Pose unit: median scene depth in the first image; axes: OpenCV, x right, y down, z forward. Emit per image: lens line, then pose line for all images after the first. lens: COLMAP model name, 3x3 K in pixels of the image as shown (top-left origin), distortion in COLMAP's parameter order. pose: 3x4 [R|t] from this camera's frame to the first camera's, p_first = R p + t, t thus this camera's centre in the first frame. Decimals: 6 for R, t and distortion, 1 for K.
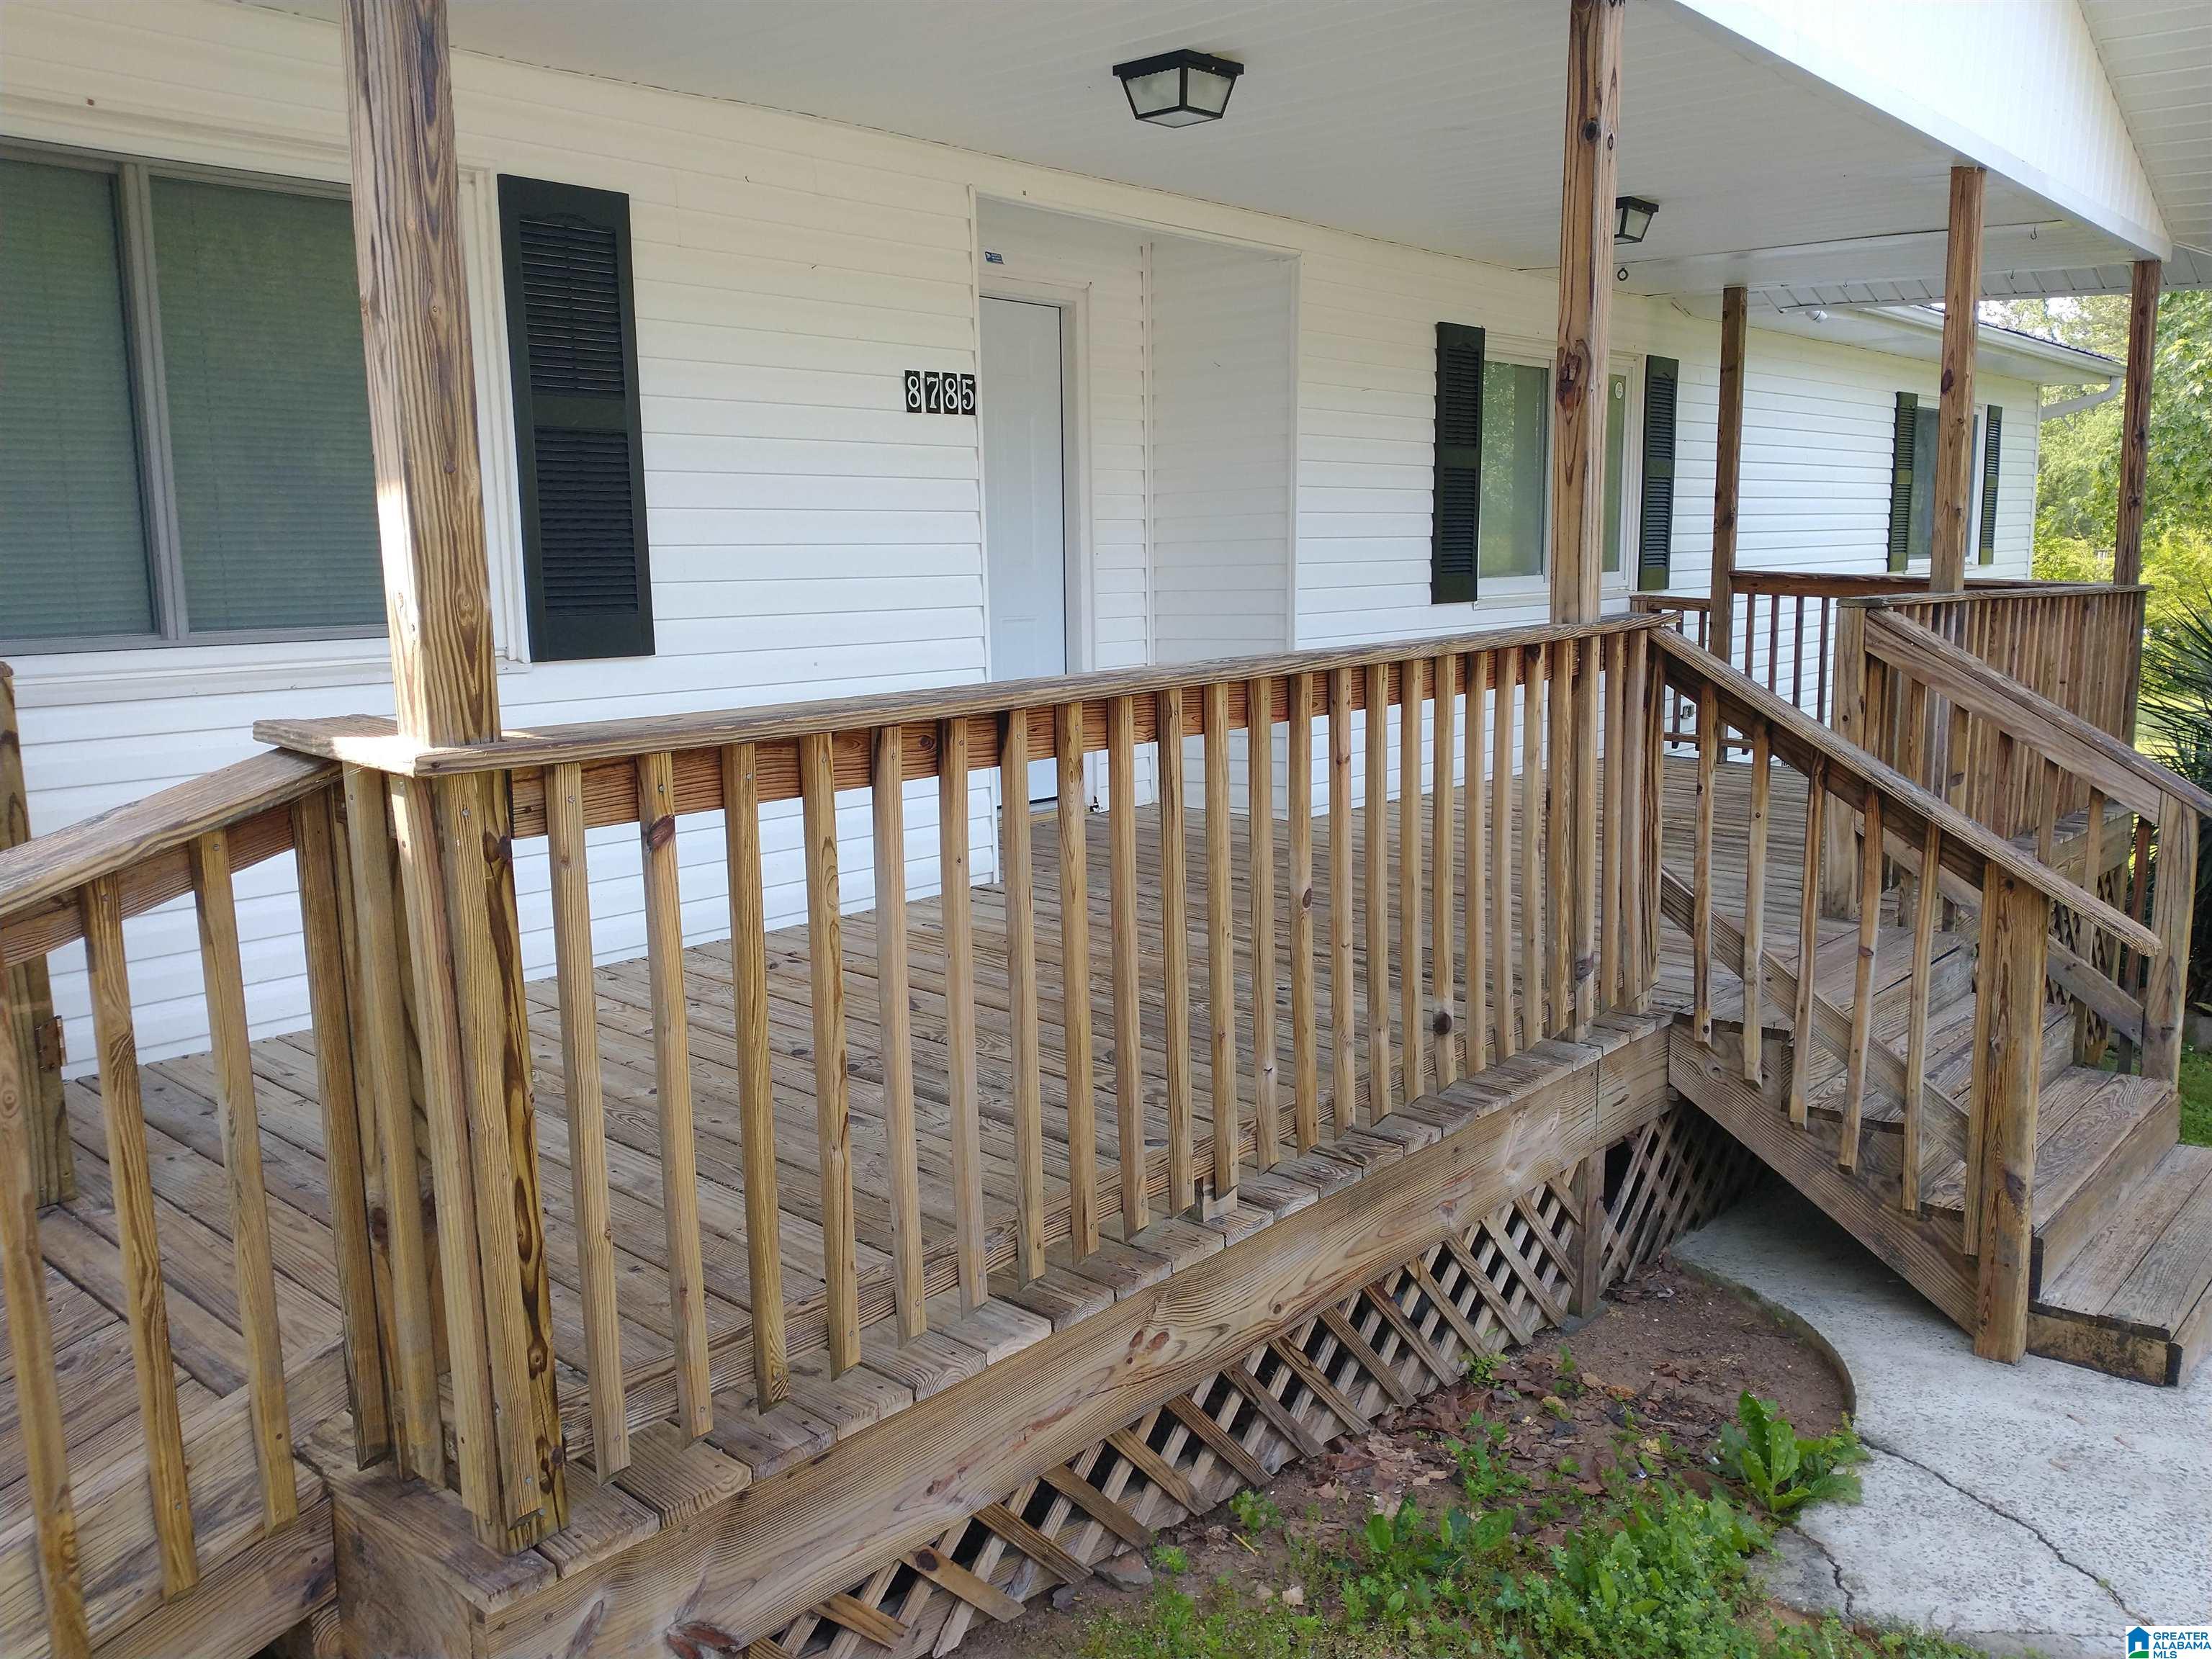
lens RADIAL K [[1776.5, 0, 1127.3], [0, 1776.5, 837.4], [0, 0, 1]] dist [0.042626, -0.101257]
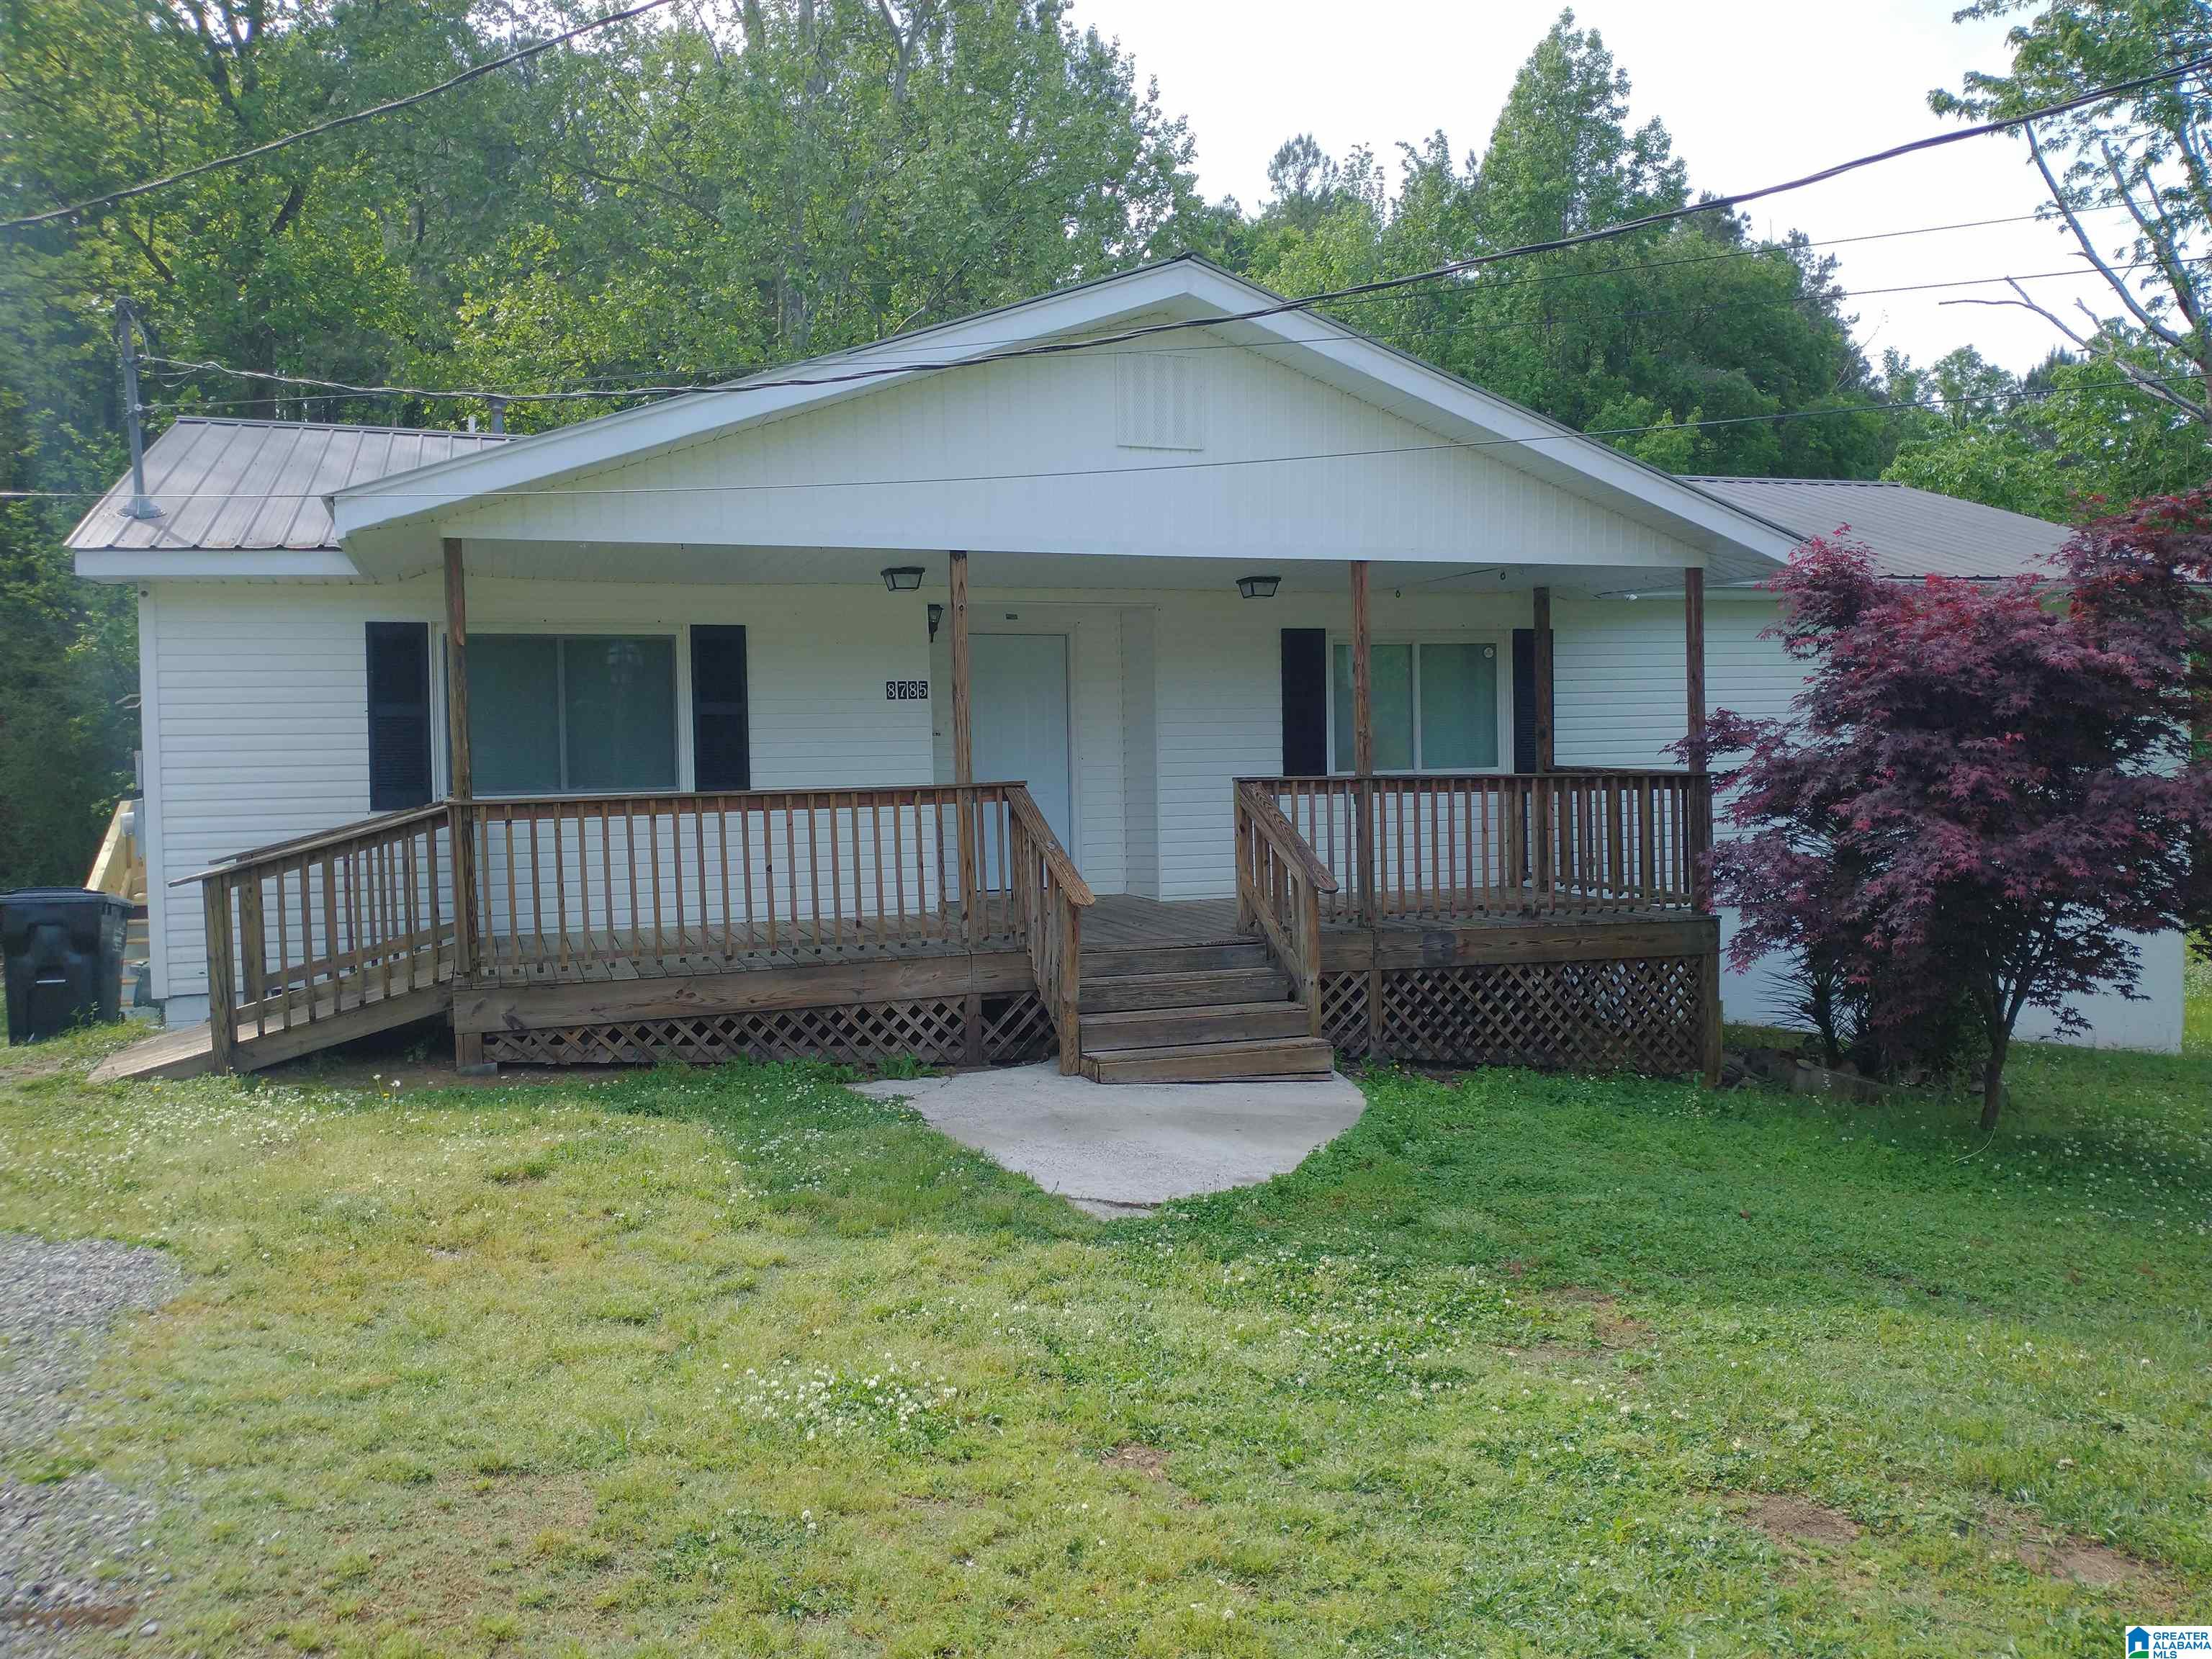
lens RADIAL K [[1776.5, 0, 1127.3], [0, 1776.5, 837.4], [0, 0, 1]] dist [0.042626, -0.101257]
pose [[0.885200, 0.010673, -0.465089, 1.498490], [-0.063971, 0.993032, -0.098967, 0.175350], [0.460792, 0.117358, 0.879715, -1.038375]]
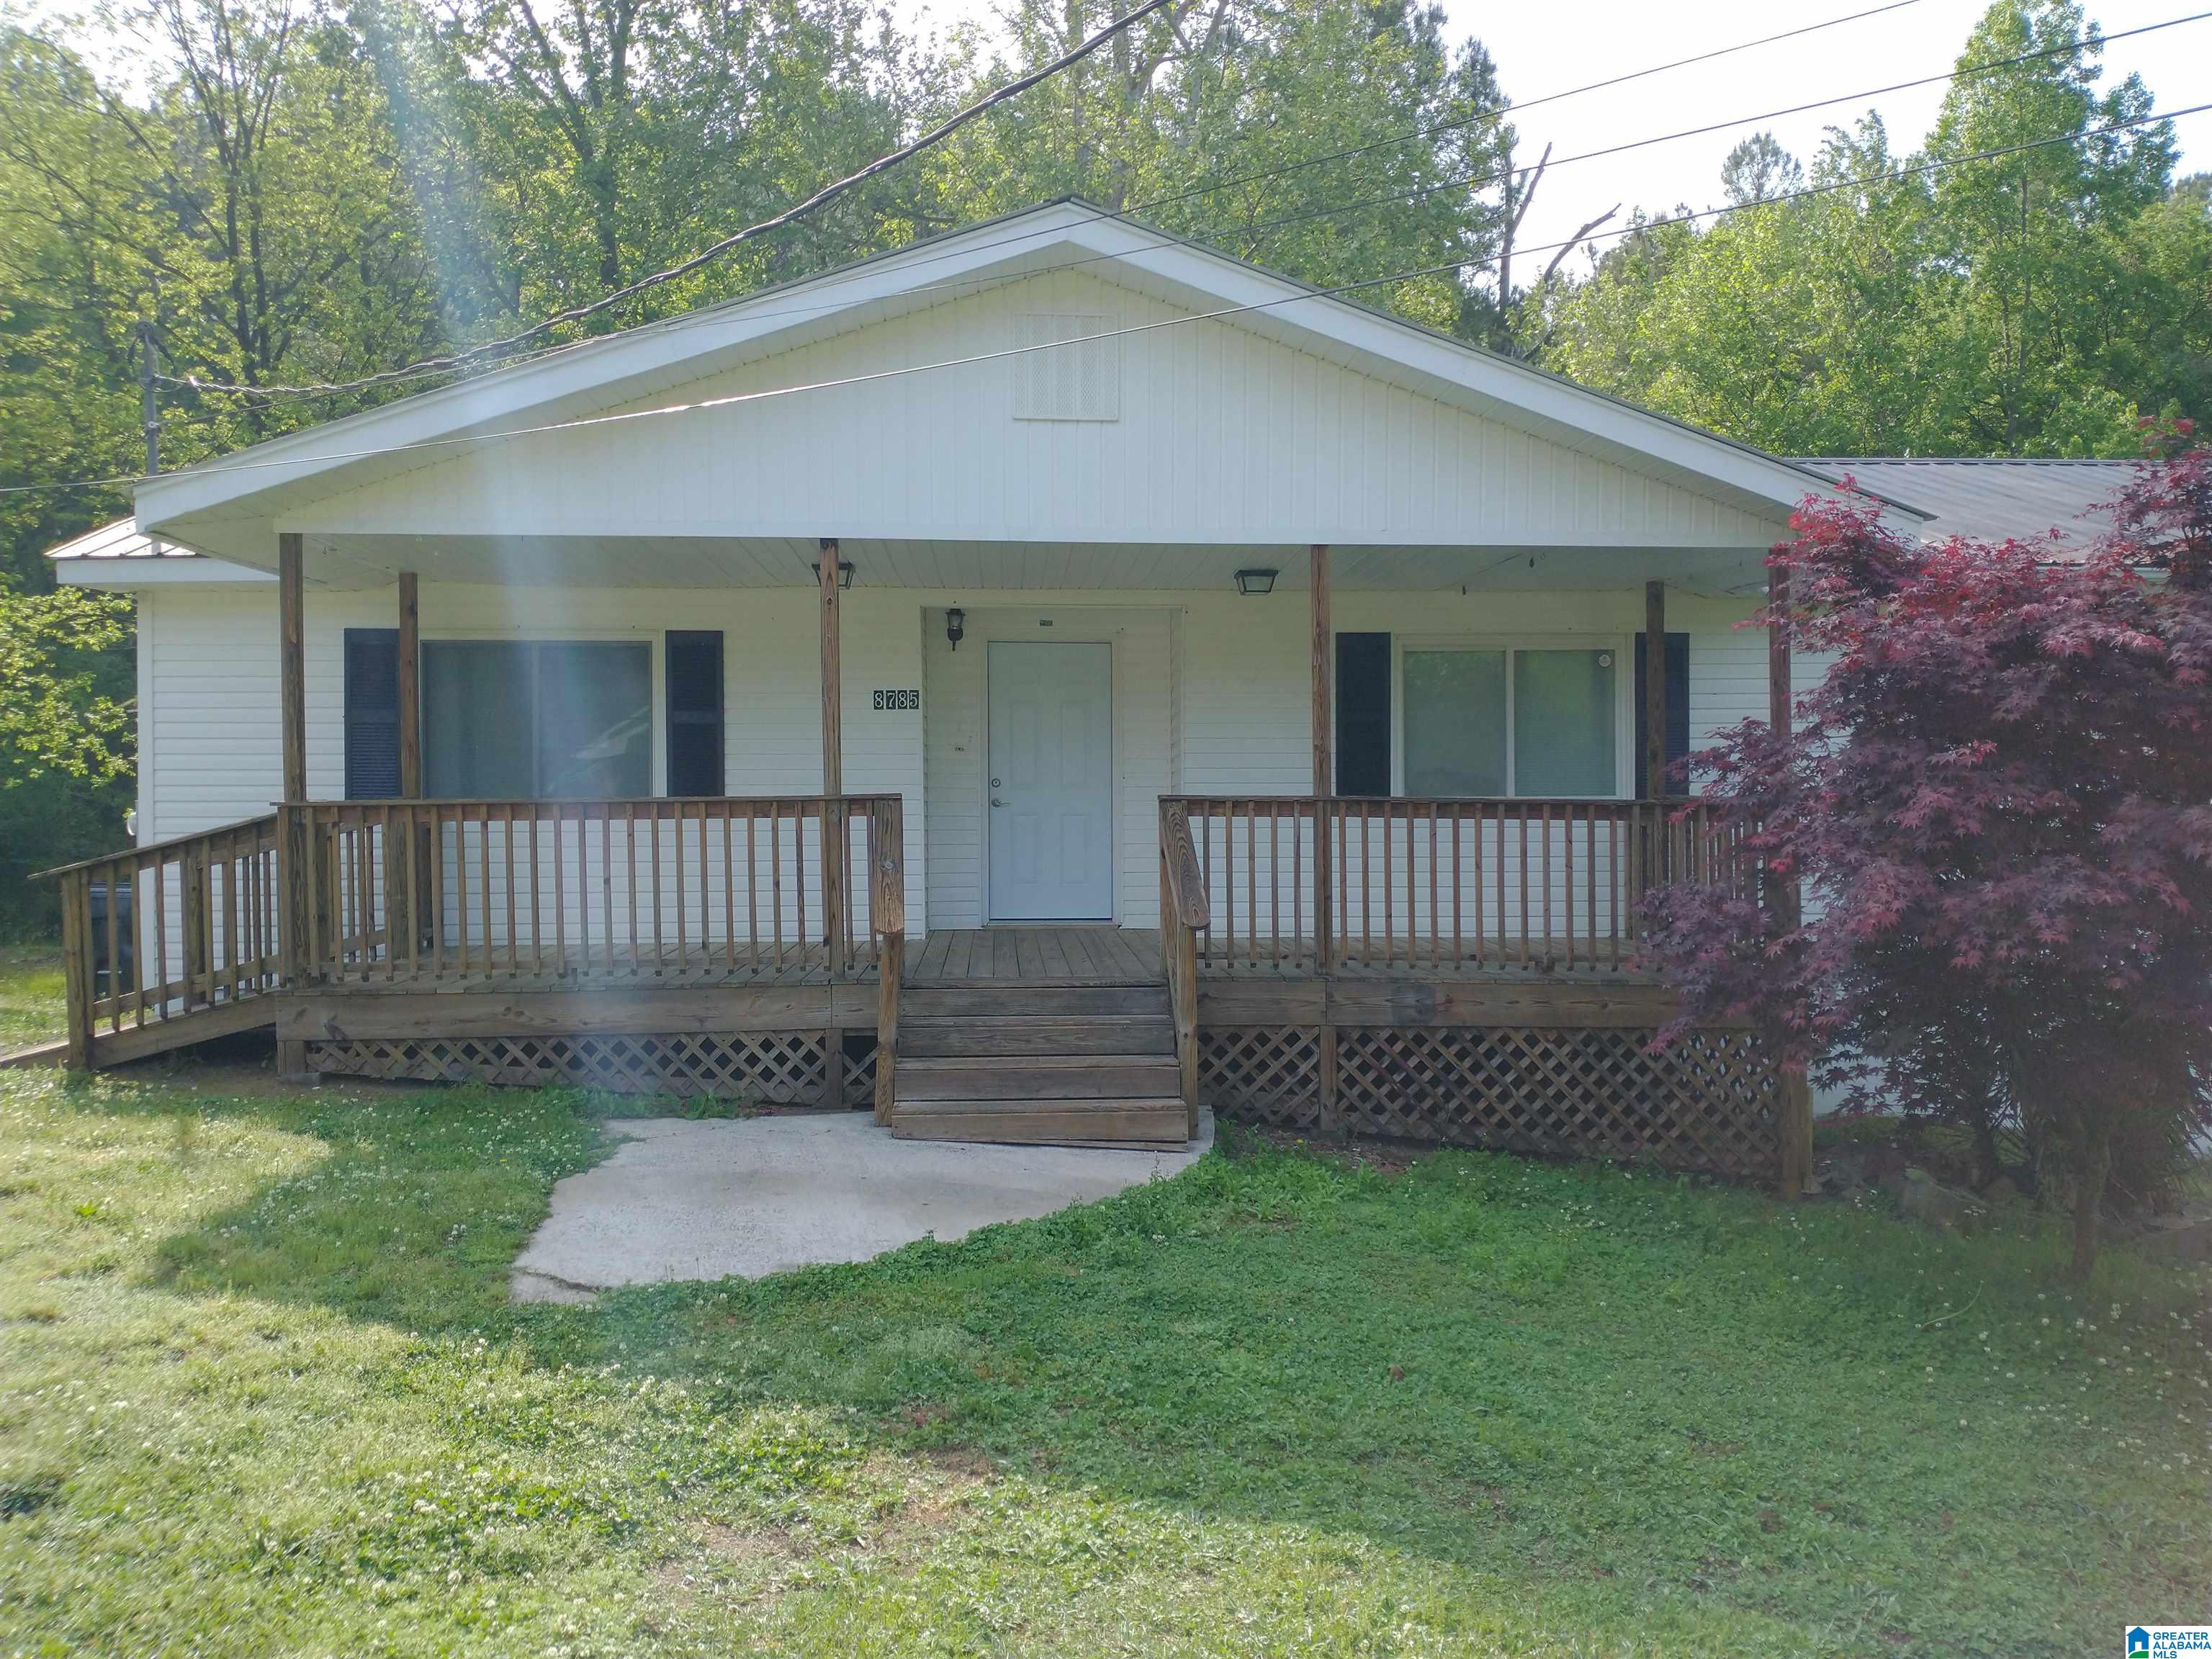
lens RADIAL K [[1785.5, 0, 1106.0], [0, 1785.5, 829.5], [0, 0, 1]] dist [0.008736, -0.036658]
pose [[0.722488, 0.016178, -0.691194, 1.923965], [-0.117047, 0.988158, -0.099218, 0.100720], [0.681403, 0.152586, 0.715826, -0.388121]]
